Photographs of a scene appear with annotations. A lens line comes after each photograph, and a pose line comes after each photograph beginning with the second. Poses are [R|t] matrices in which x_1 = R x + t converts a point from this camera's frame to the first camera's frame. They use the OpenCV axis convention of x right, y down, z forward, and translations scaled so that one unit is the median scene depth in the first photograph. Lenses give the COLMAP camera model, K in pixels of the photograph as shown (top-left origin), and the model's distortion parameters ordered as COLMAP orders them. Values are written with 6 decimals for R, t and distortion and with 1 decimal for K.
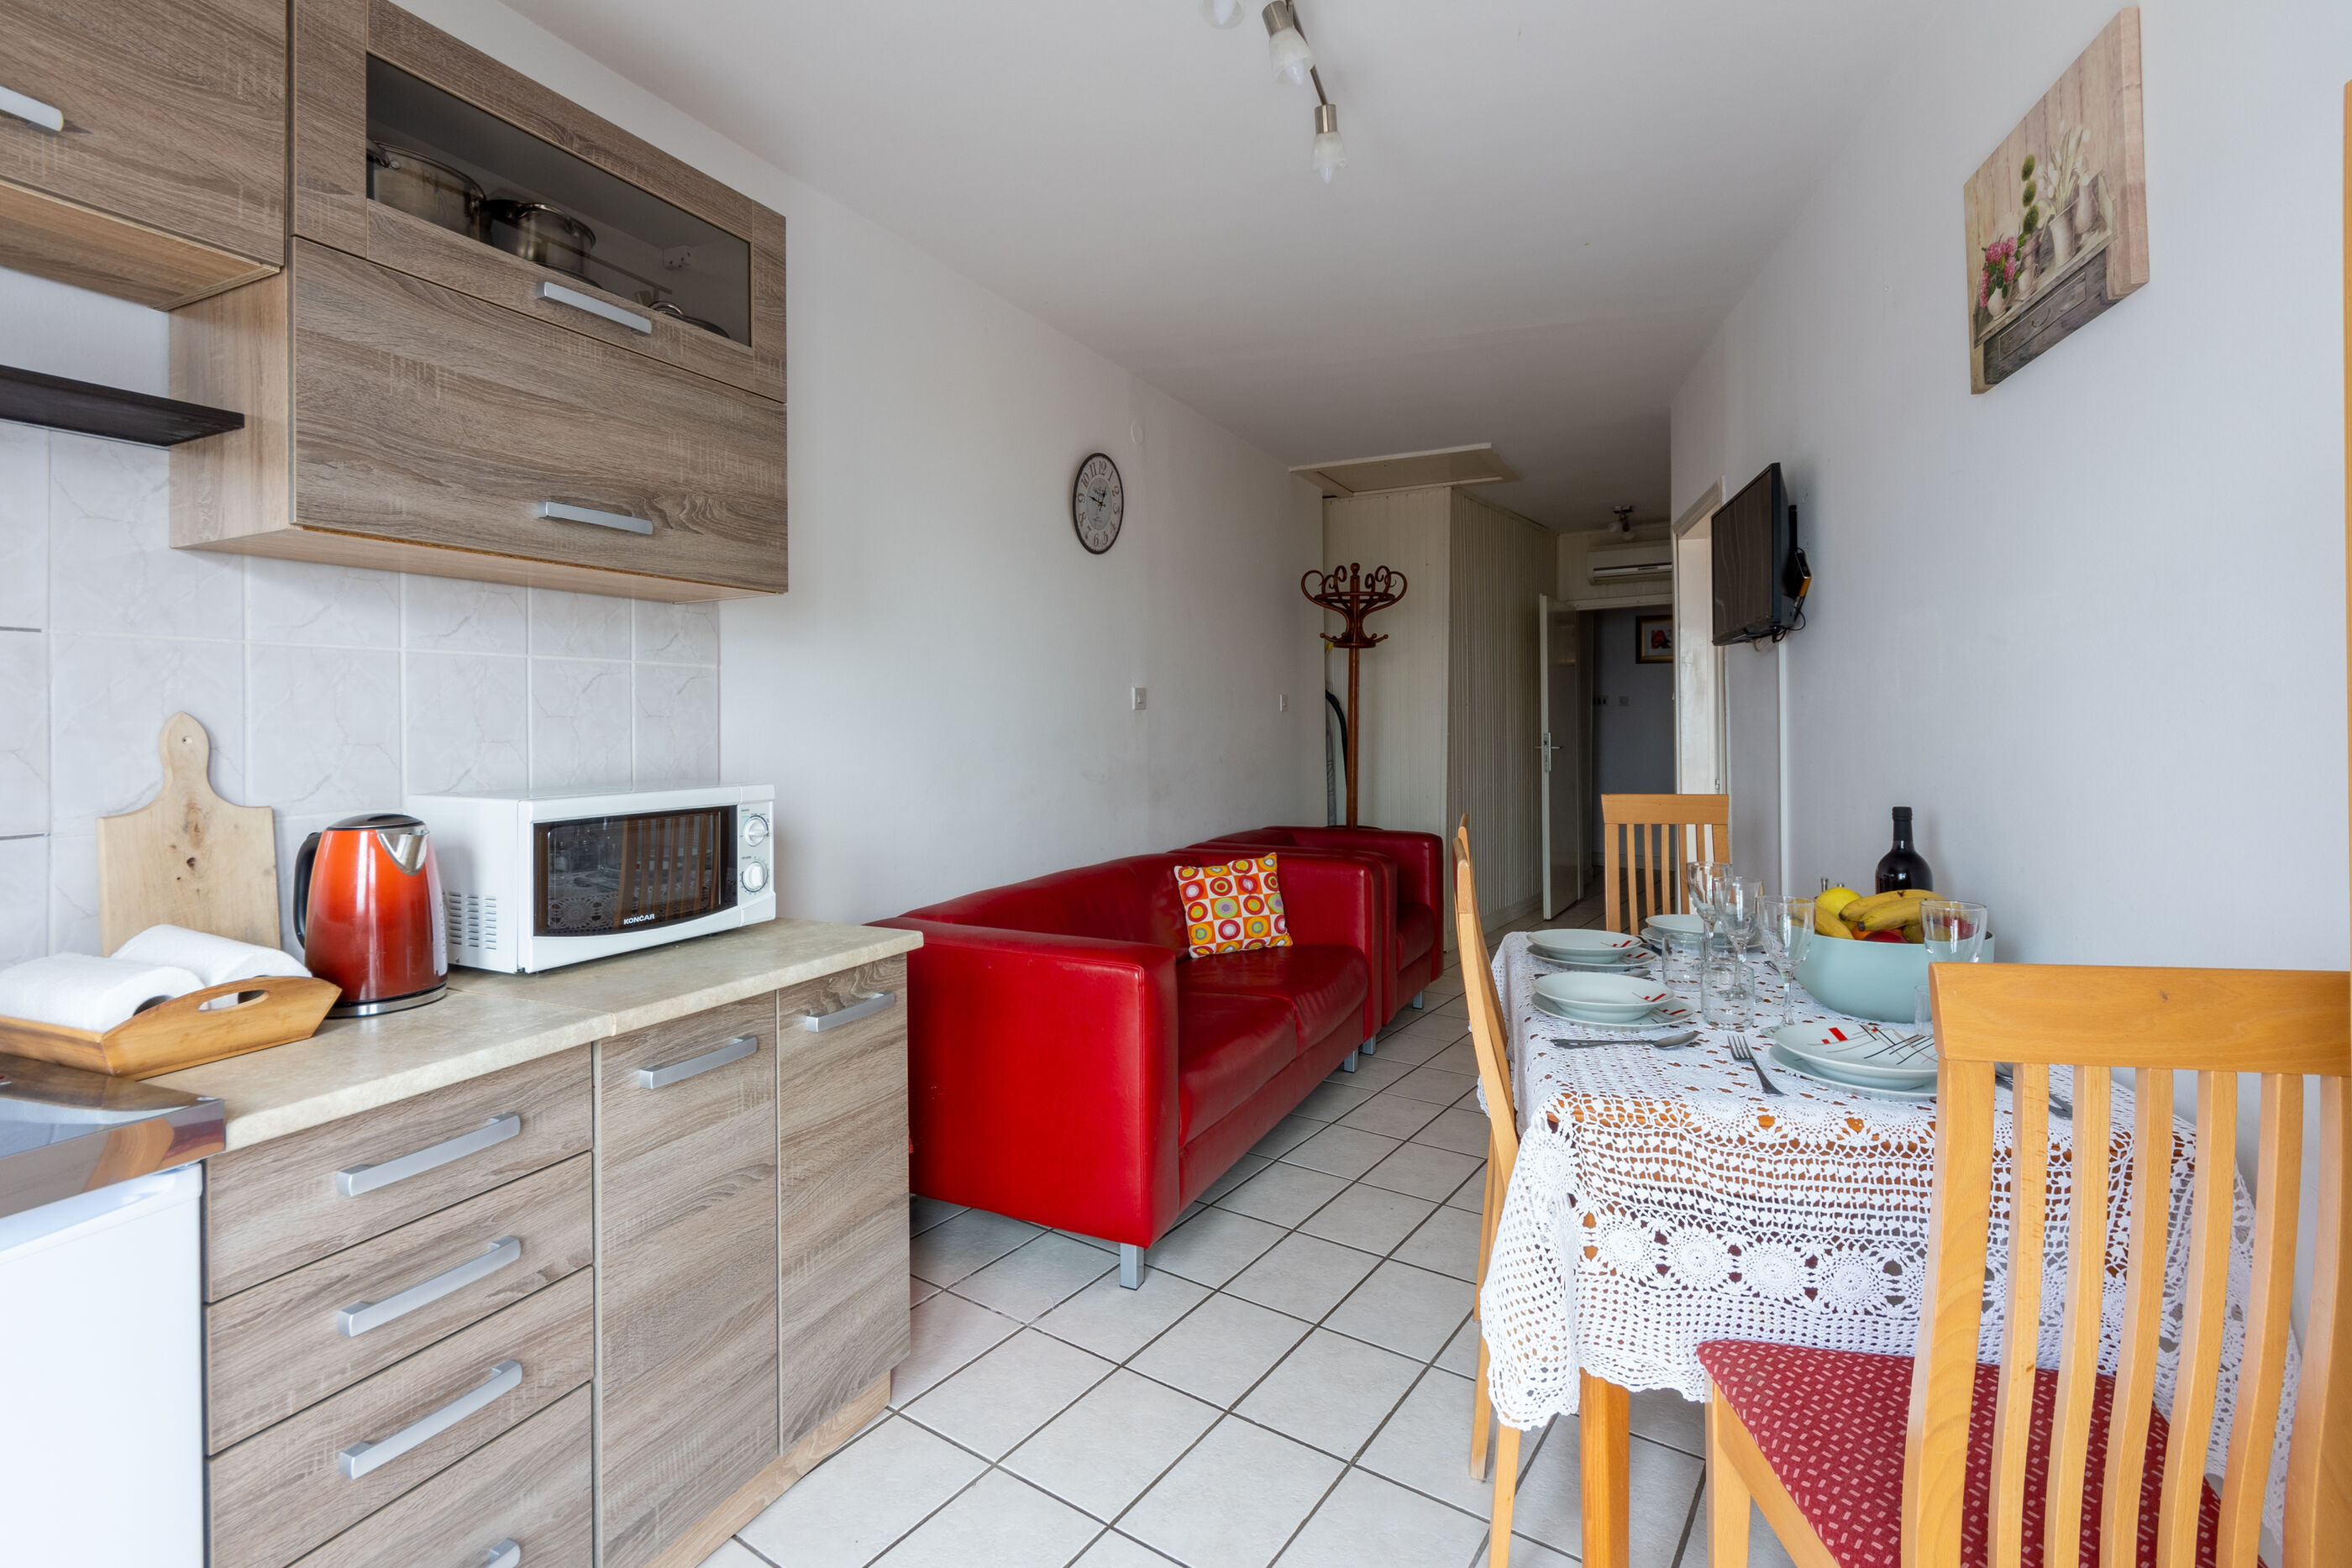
lens RADIAL K [[1089.5, 0, 1167.6], [0, 1089.5, 723.3], [0, 0, 1]] dist [0.005237, 0.000481]
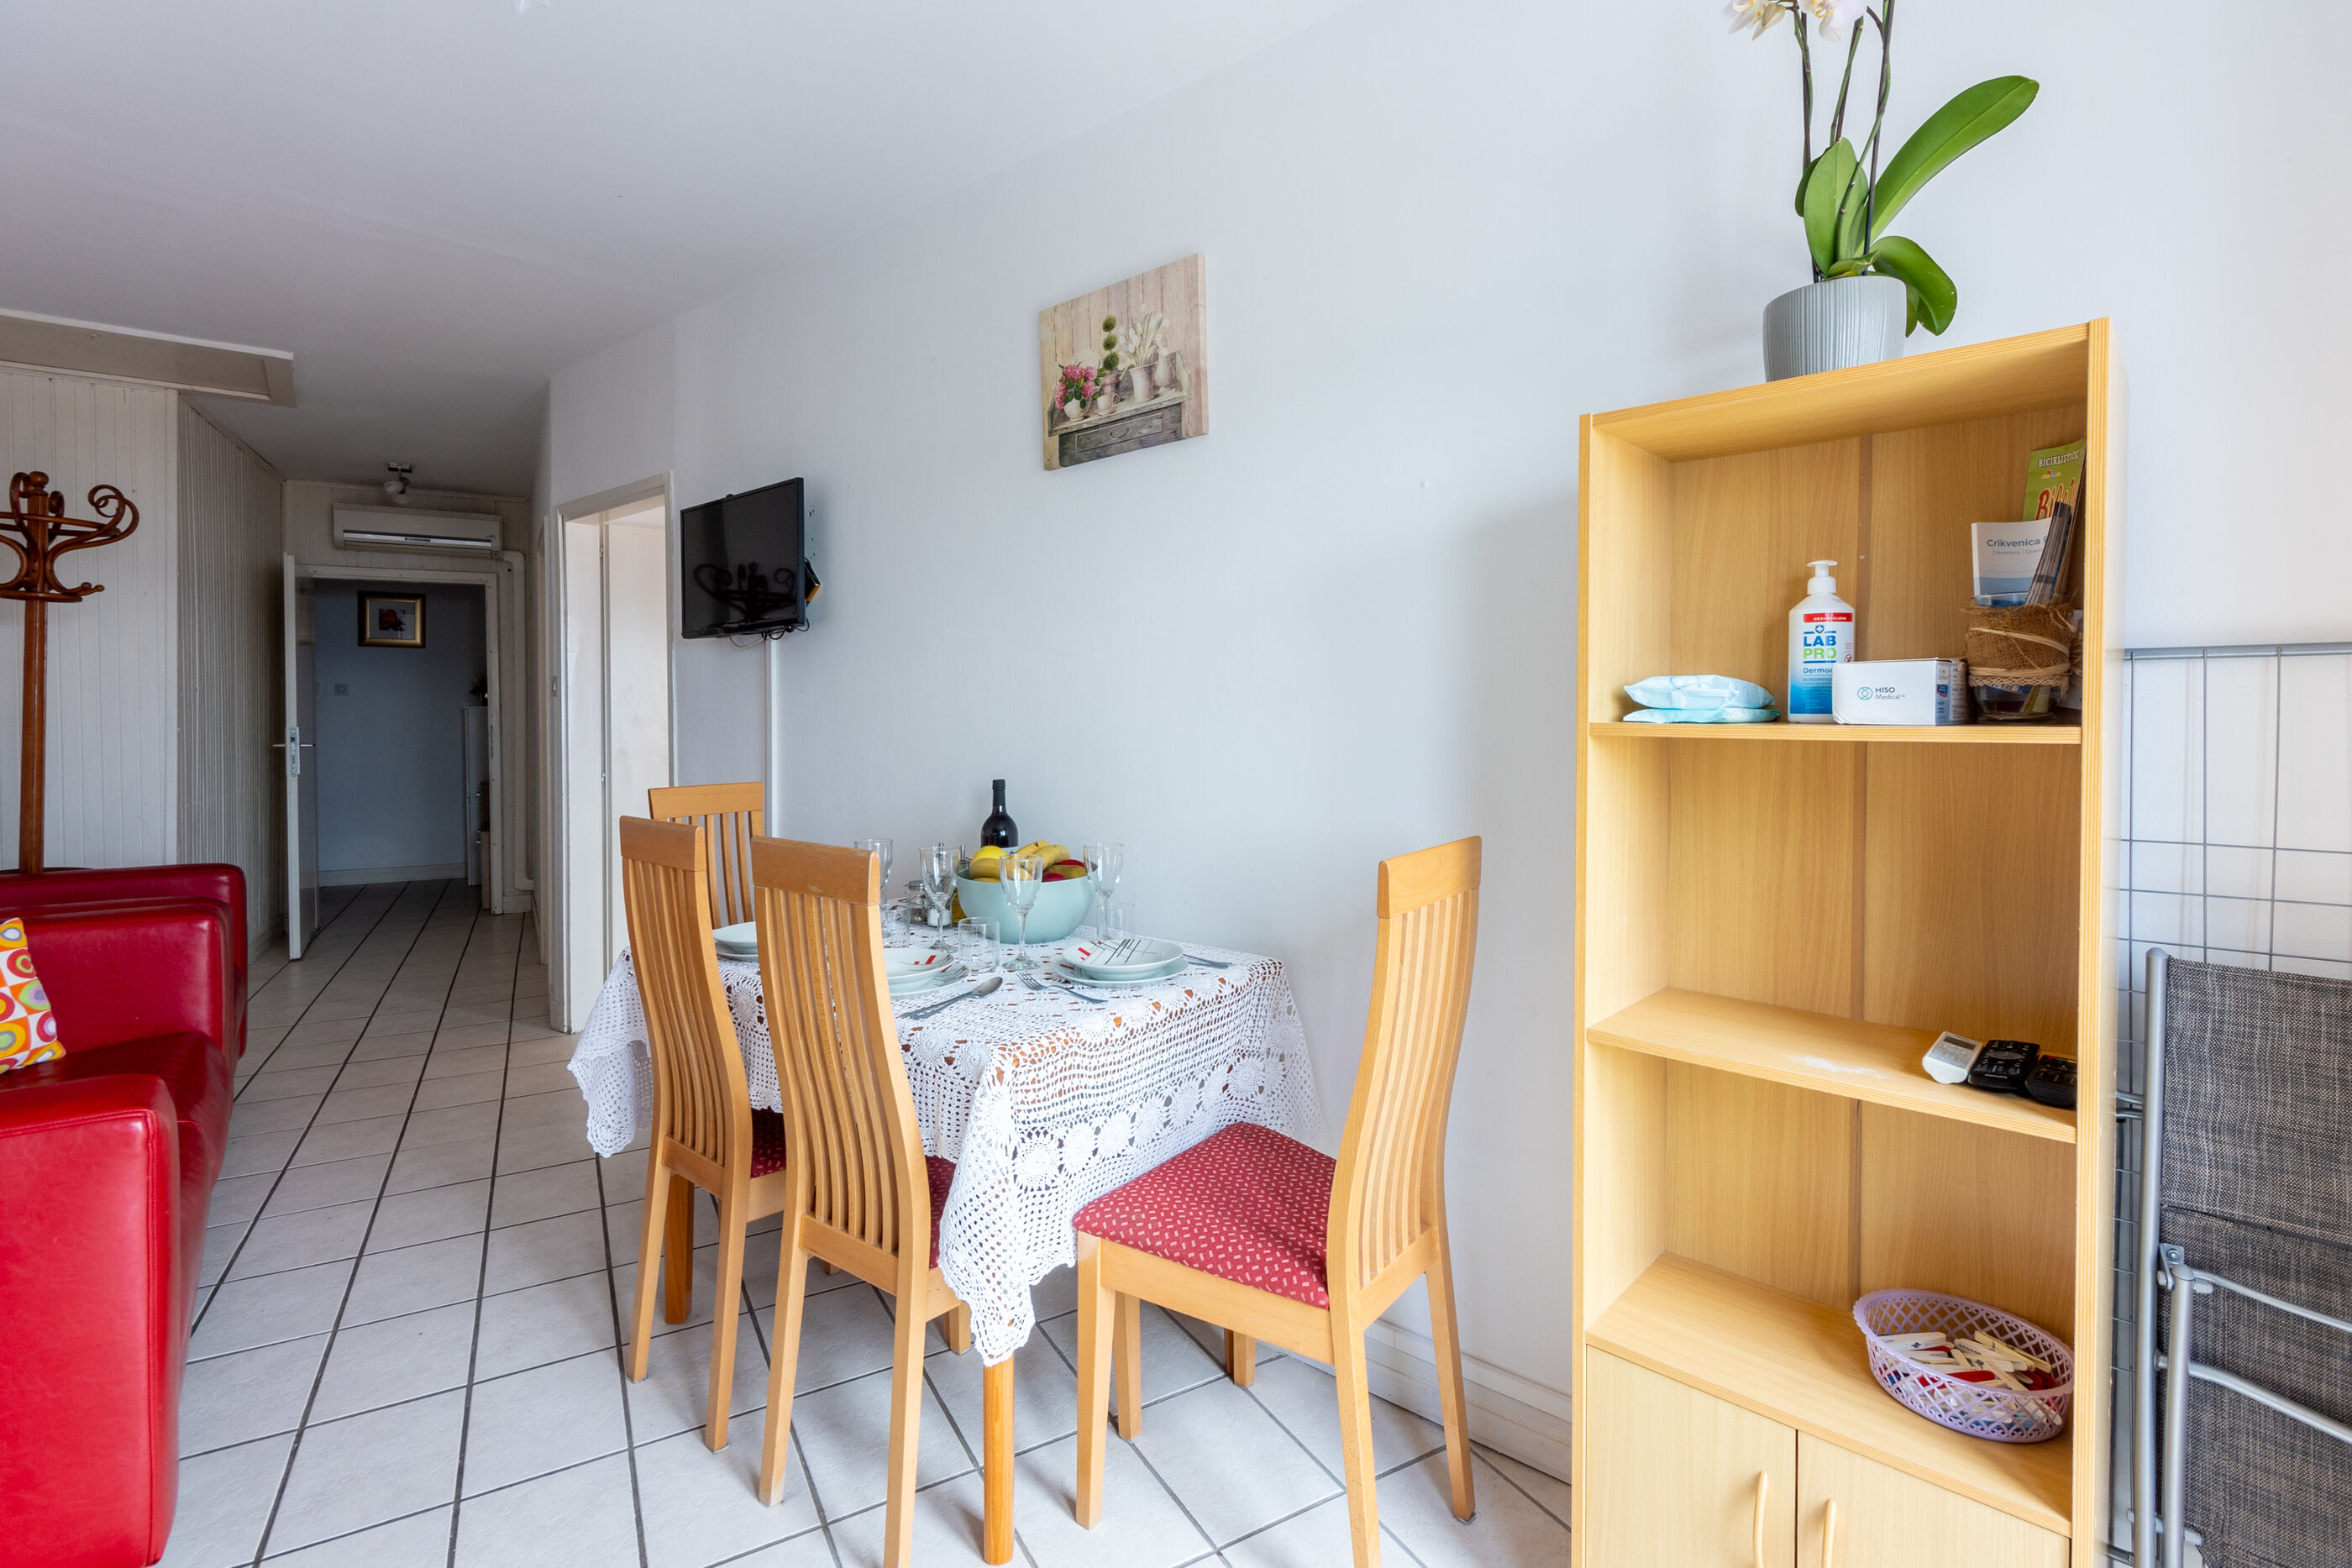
lens RADIAL K [[1094.3, 0, 1179.7], [0, 1094.3, 735.1], [0, 0, 1]] dist [-0.000296, 0.000278]
pose [[0.430987, -0.015283, 0.902228, -0.436111], [-0.000569, 0.999852, 0.017209, 0.002201], [-0.902358, -0.007930, 0.430915, 0.282295]]
